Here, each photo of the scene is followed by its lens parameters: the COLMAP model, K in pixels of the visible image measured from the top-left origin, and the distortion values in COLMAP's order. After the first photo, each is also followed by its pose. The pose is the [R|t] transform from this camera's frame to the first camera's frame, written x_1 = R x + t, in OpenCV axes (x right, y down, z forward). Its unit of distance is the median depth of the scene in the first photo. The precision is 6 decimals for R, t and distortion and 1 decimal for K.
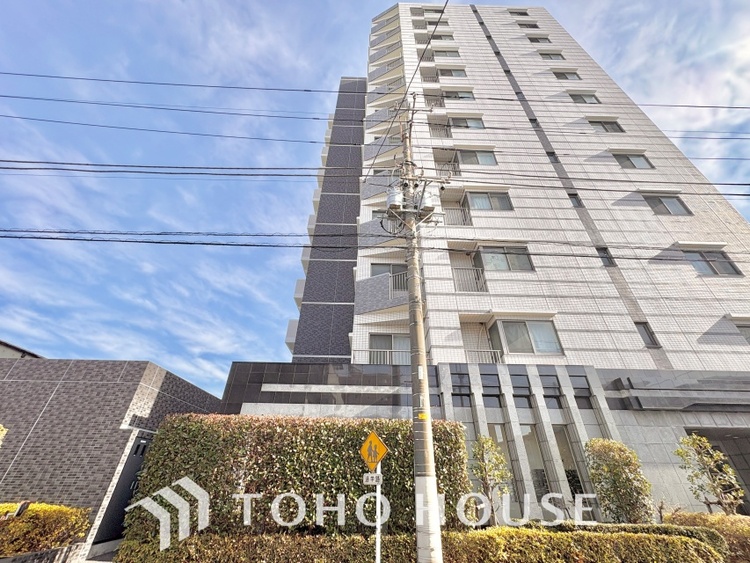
lens RADIAL K [[298.0, 0, 375.8], [0, 298.0, 282.1], [0, 0, 1]] dist [0.000079, 0.000137]
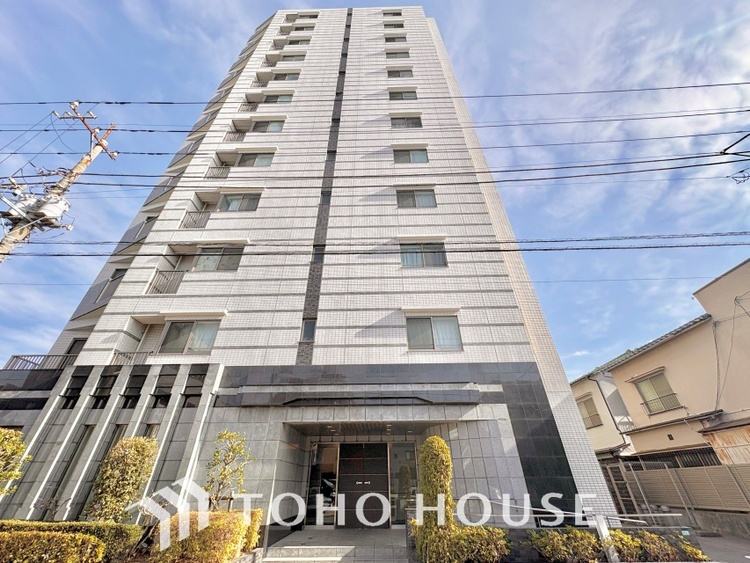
lens RADIAL K [[298.0, 0, 375.8], [0, 298.0, 282.1], [0, 0, 1]] dist [0.000079, 0.000137]
pose [[0.999025, -0.039354, -0.020012, 1.140723], [0.039114, 0.999160, -0.012256, 0.036112], [0.020477, 0.011461, 0.999725, 0.009010]]
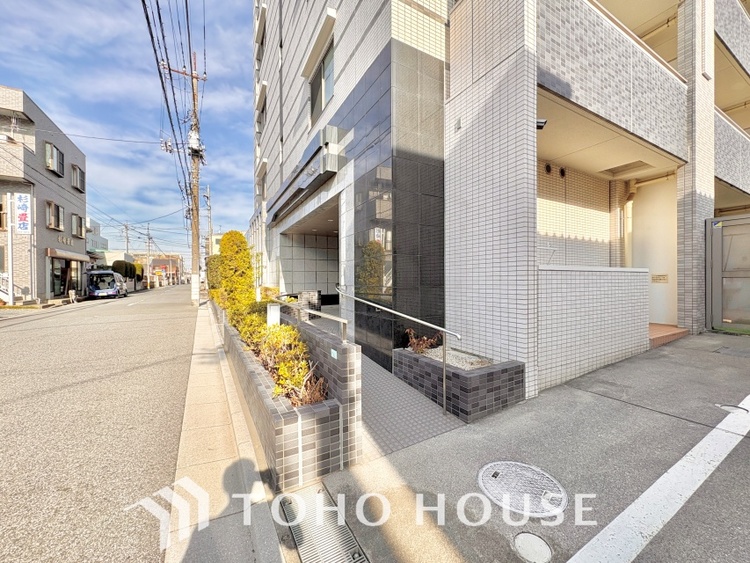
lens RADIAL K [[298.2, 0, 375.0], [0, 298.2, 281.5], [0, 0, 1]] dist [0.000140, -0.000138]
pose [[0.471739, -0.010110, -0.881680, 1.931748], [0.505912, 0.822069, 0.261259, 0.436716], [0.722160, -0.569299, 0.392917, 0.559581]]
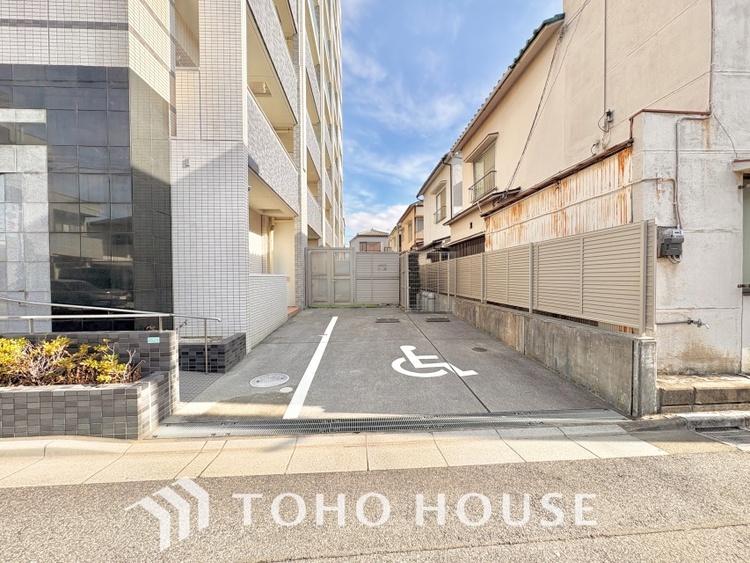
lens RADIAL K [[298.0, 0, 375.8], [0, 298.0, 282.1], [0, 0, 1]] dist [0.000079, 0.000137]
pose [[0.999155, -0.020162, 0.035810, 1.939178], [-0.004350, 0.814599, 0.580008, 0.285677], [-0.040864, -0.579674, 0.813823, 0.355136]]
